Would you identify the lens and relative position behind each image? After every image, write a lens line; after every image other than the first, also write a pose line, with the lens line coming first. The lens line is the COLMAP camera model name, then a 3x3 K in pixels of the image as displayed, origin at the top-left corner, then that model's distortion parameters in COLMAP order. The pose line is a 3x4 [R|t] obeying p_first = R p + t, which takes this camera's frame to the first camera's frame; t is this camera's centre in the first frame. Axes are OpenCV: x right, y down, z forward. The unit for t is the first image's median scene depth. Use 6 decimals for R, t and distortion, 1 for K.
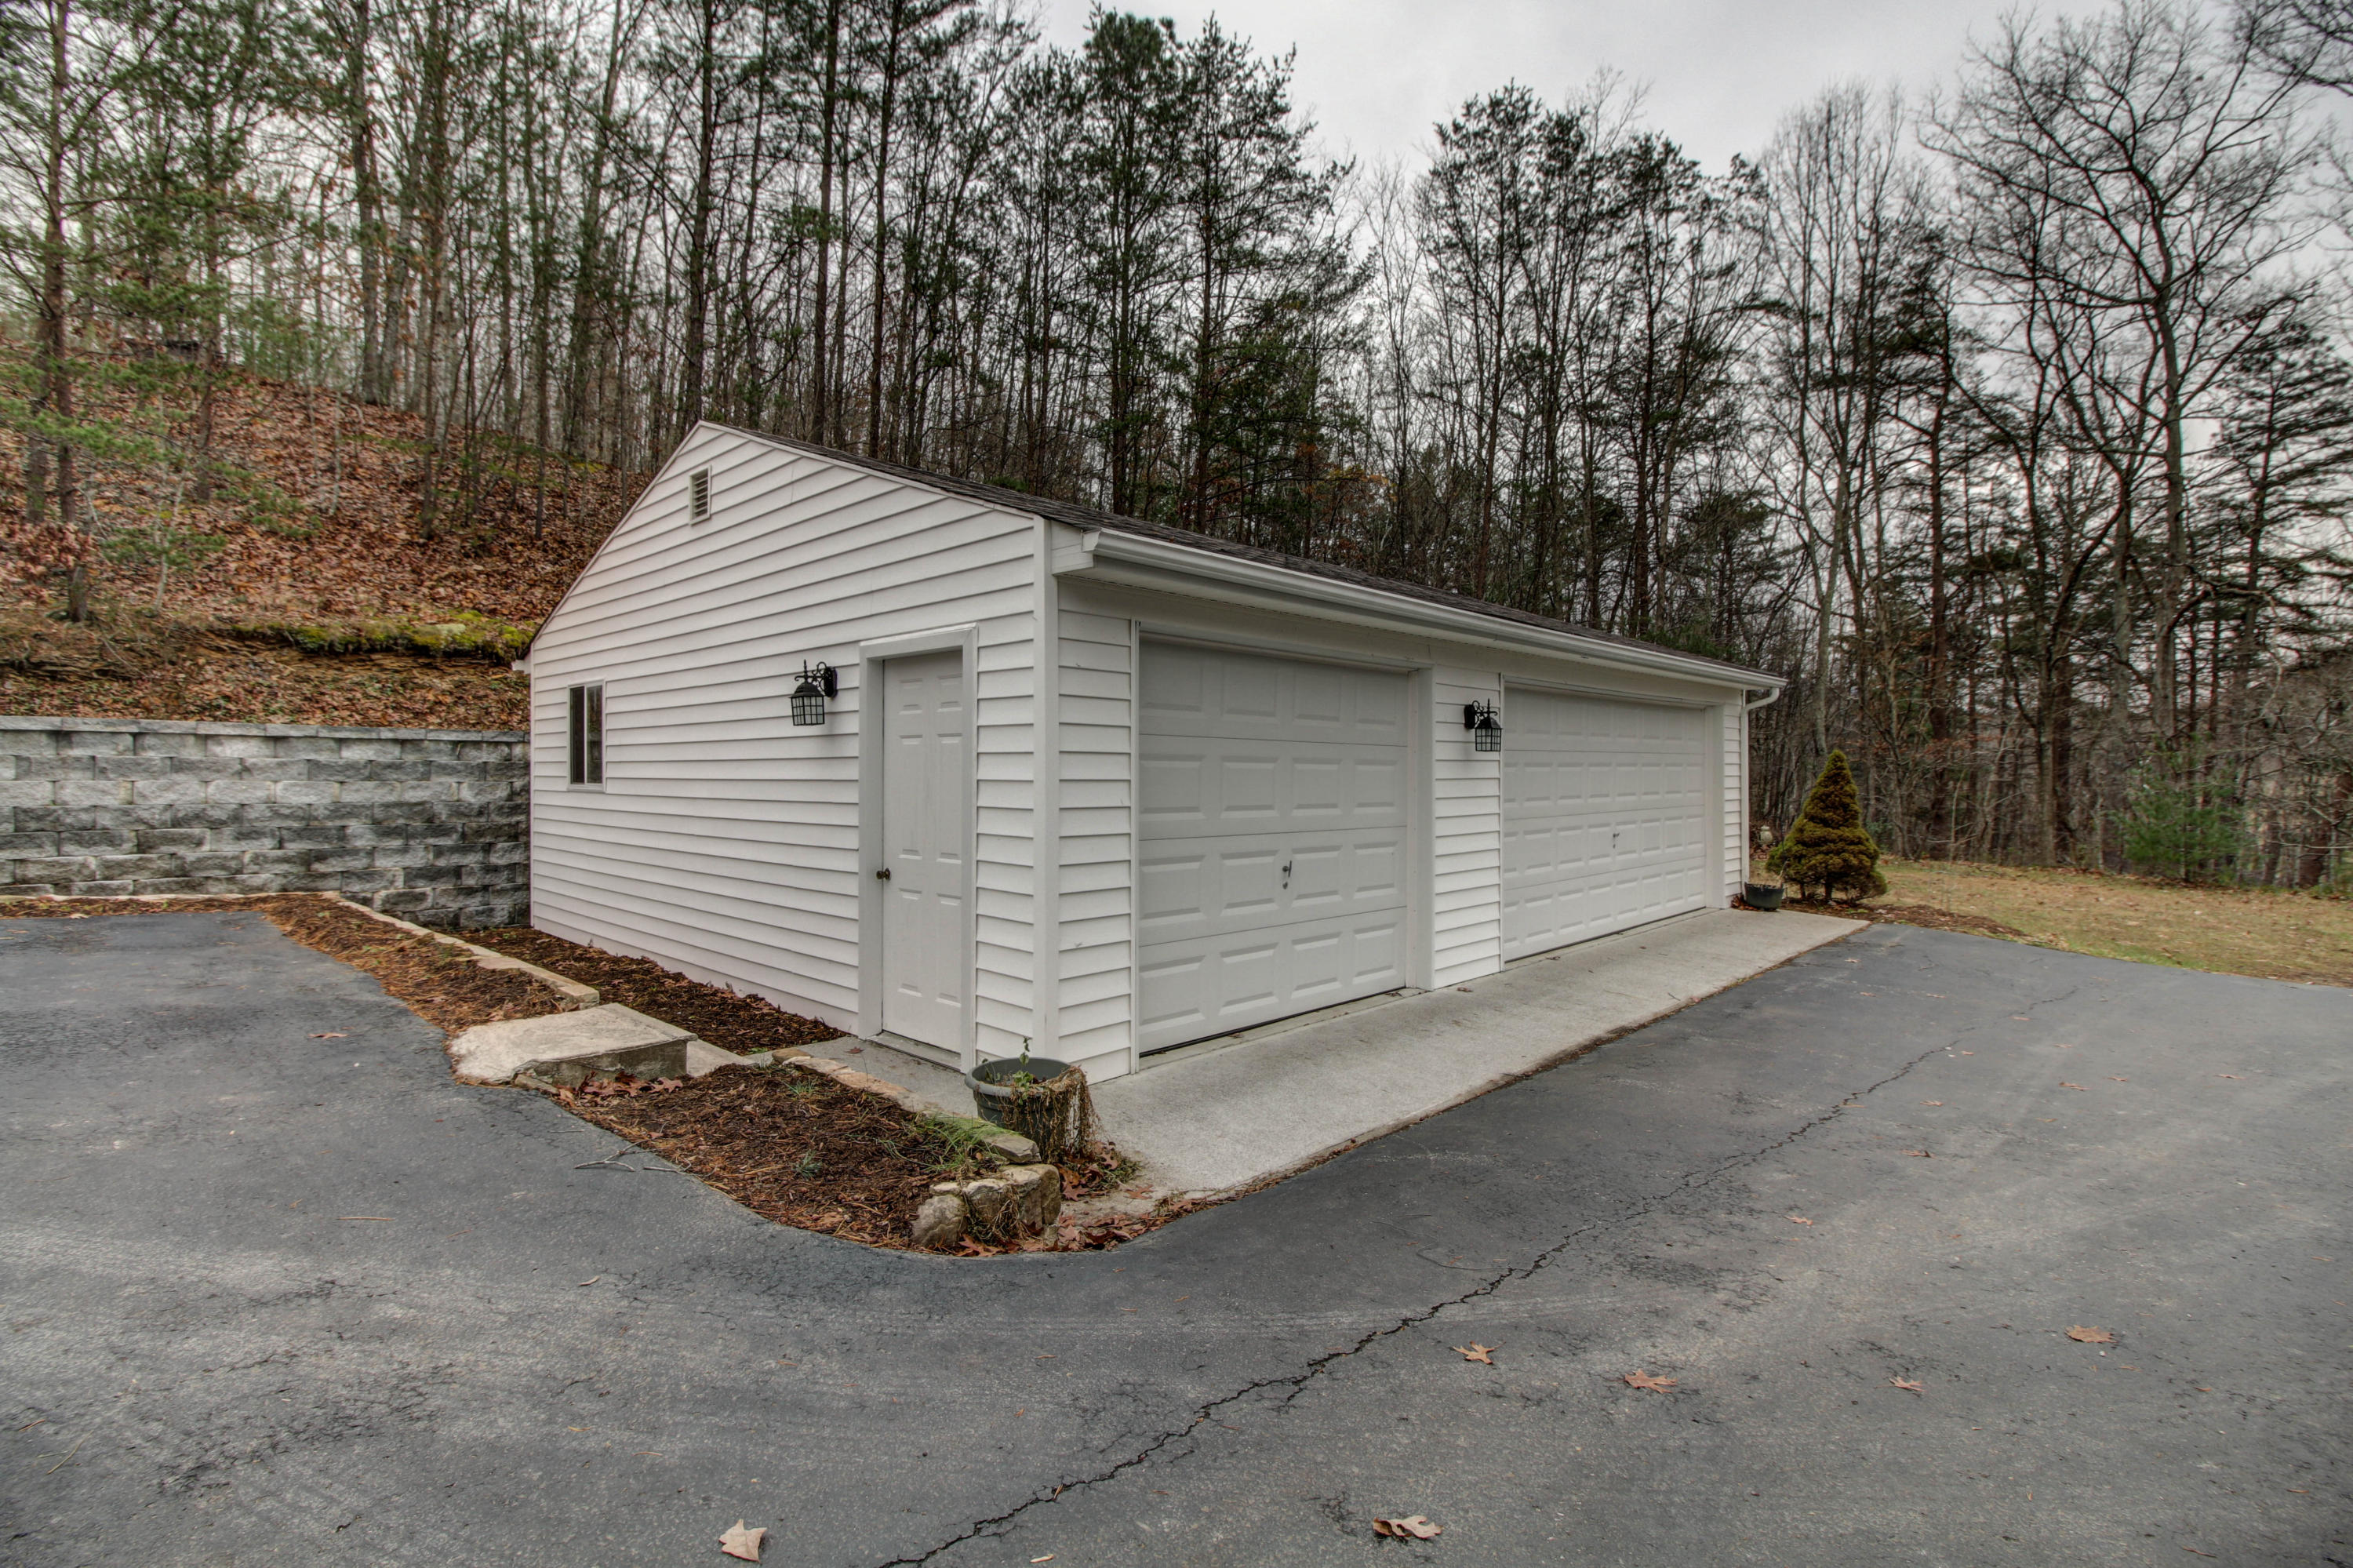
lens RADIAL K [[1075.2, 0, 1176.8], [0, 1075.2, 759.1], [0, 0, 1]] dist [0.002205, -0.012861]
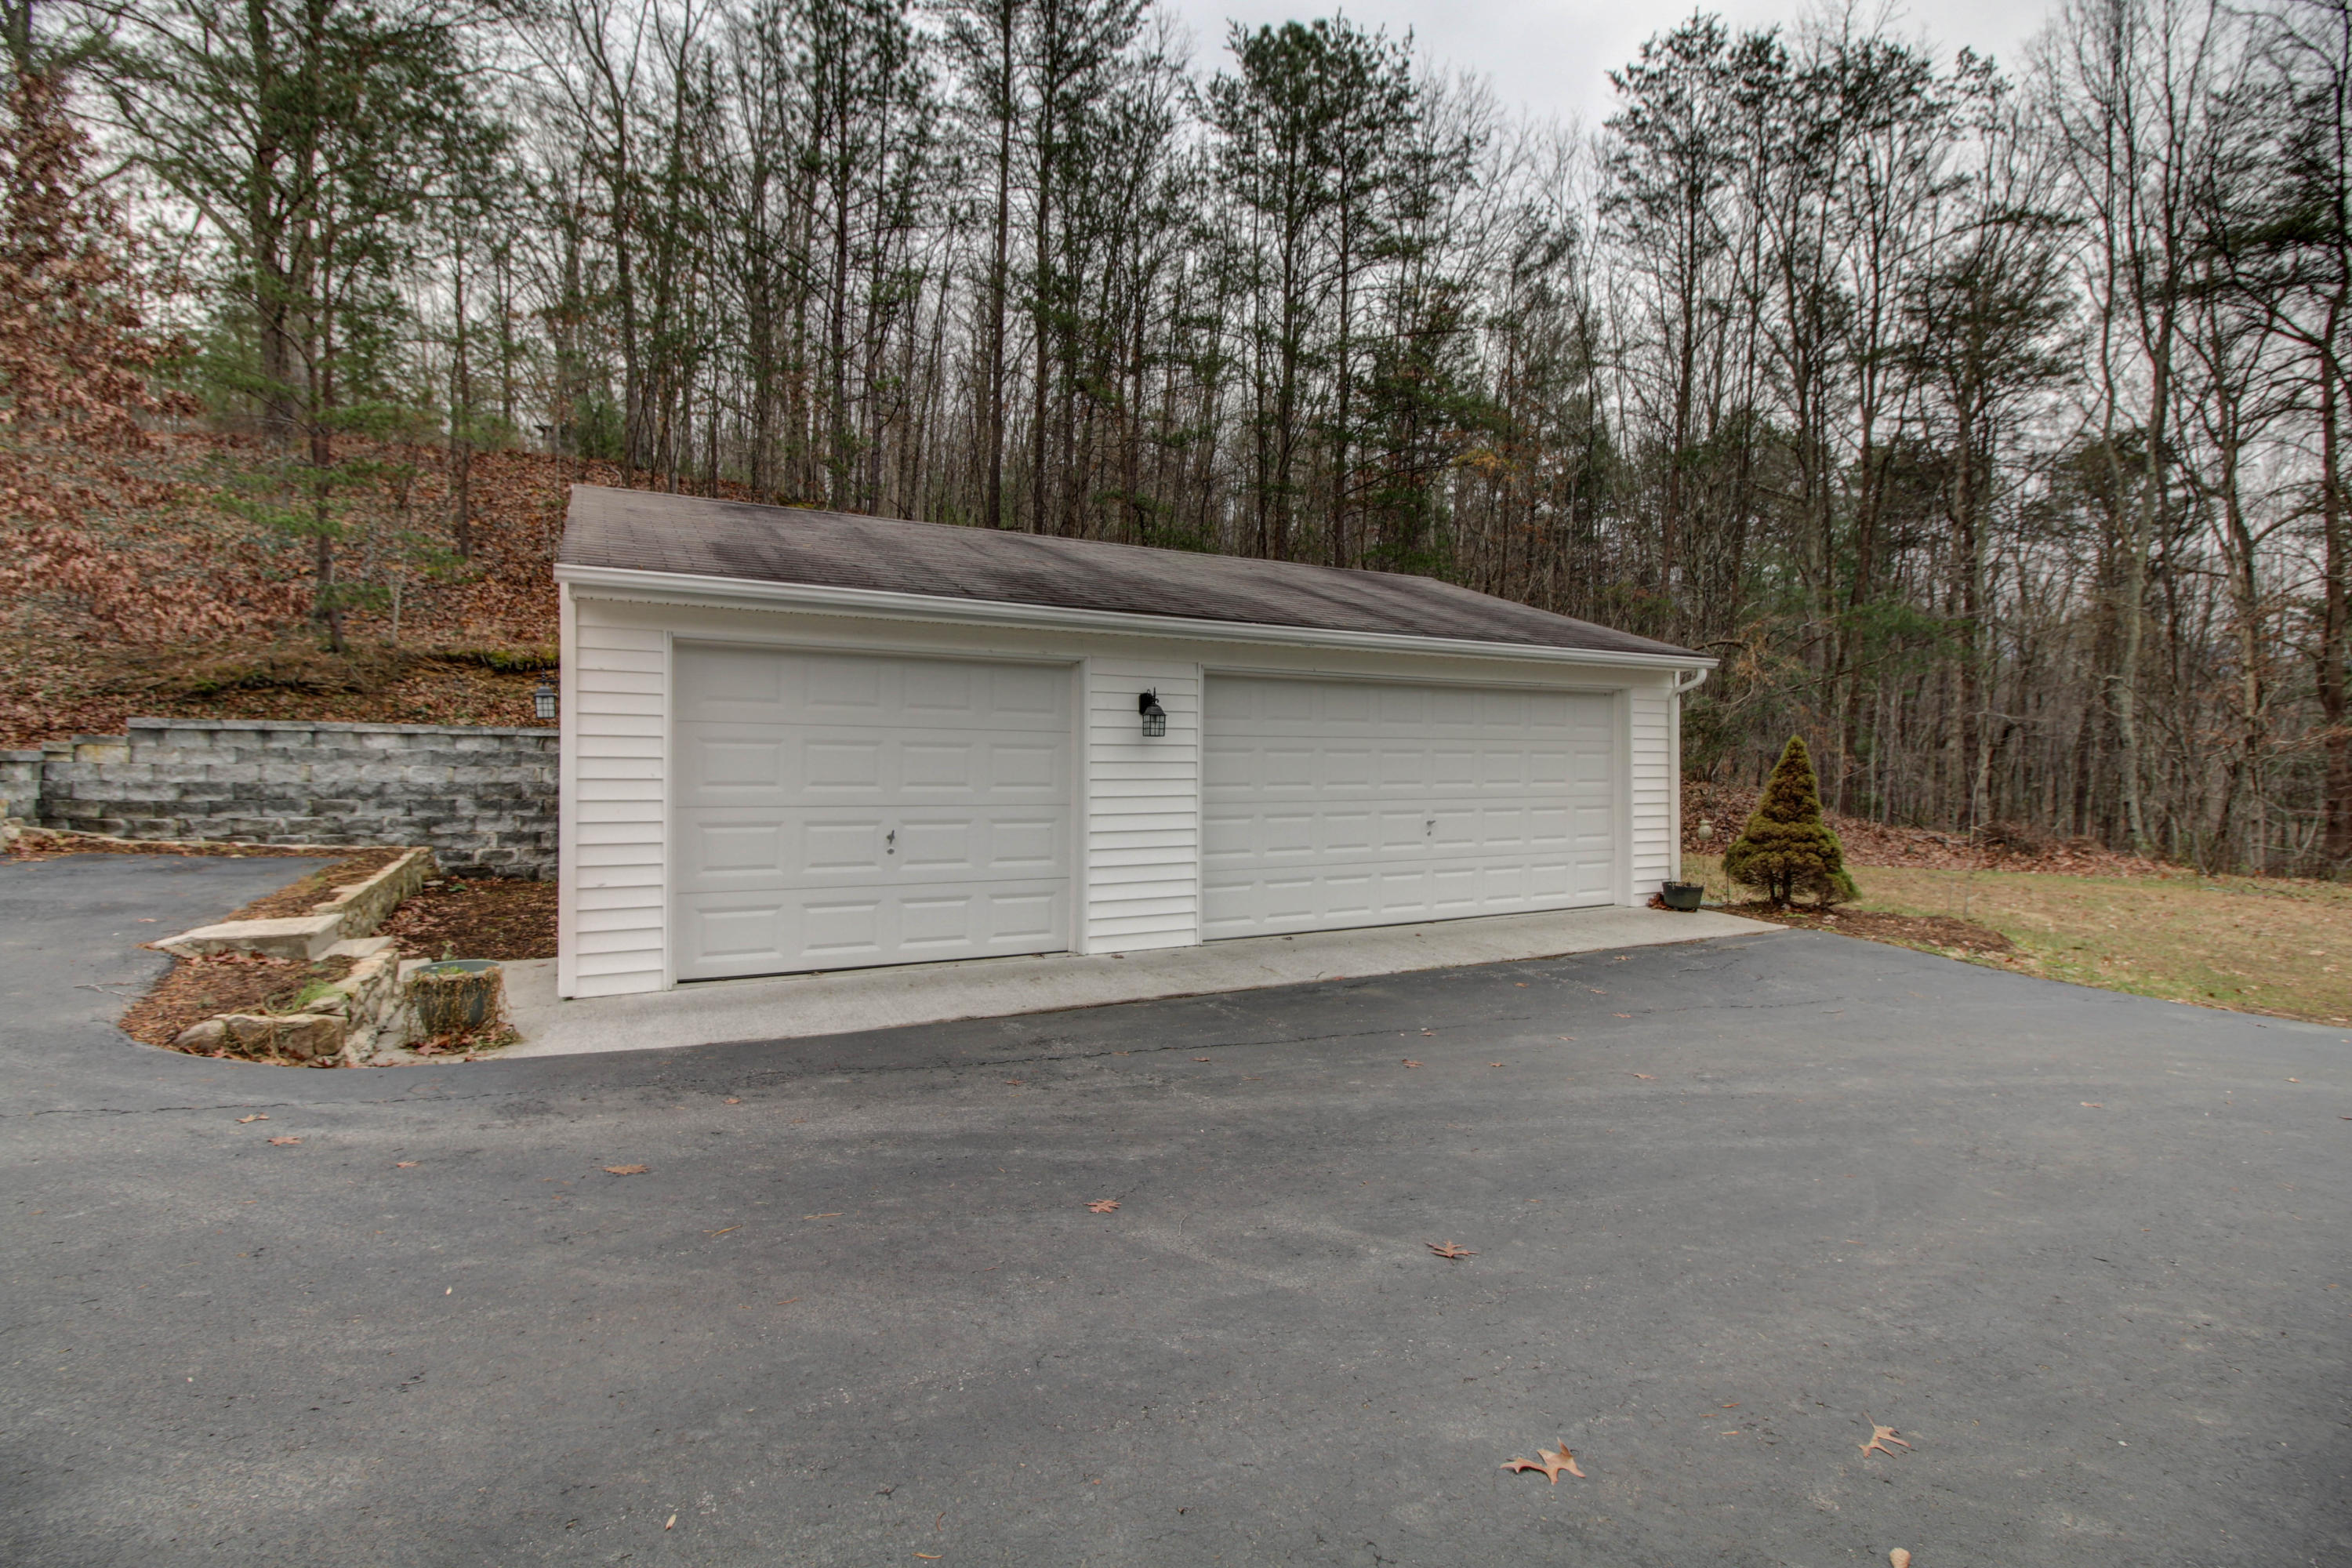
lens RADIAL K [[1072.6, 0, 1175.5], [0, 1072.6, 769.2], [0, 0, 1]] dist [-0.000928, -0.012604]
pose [[0.954795, 0.002039, -0.297260, 0.484274], [0.001198, 0.999942, 0.010706, 0.010888], [0.297264, -0.010578, 0.954737, -0.009711]]
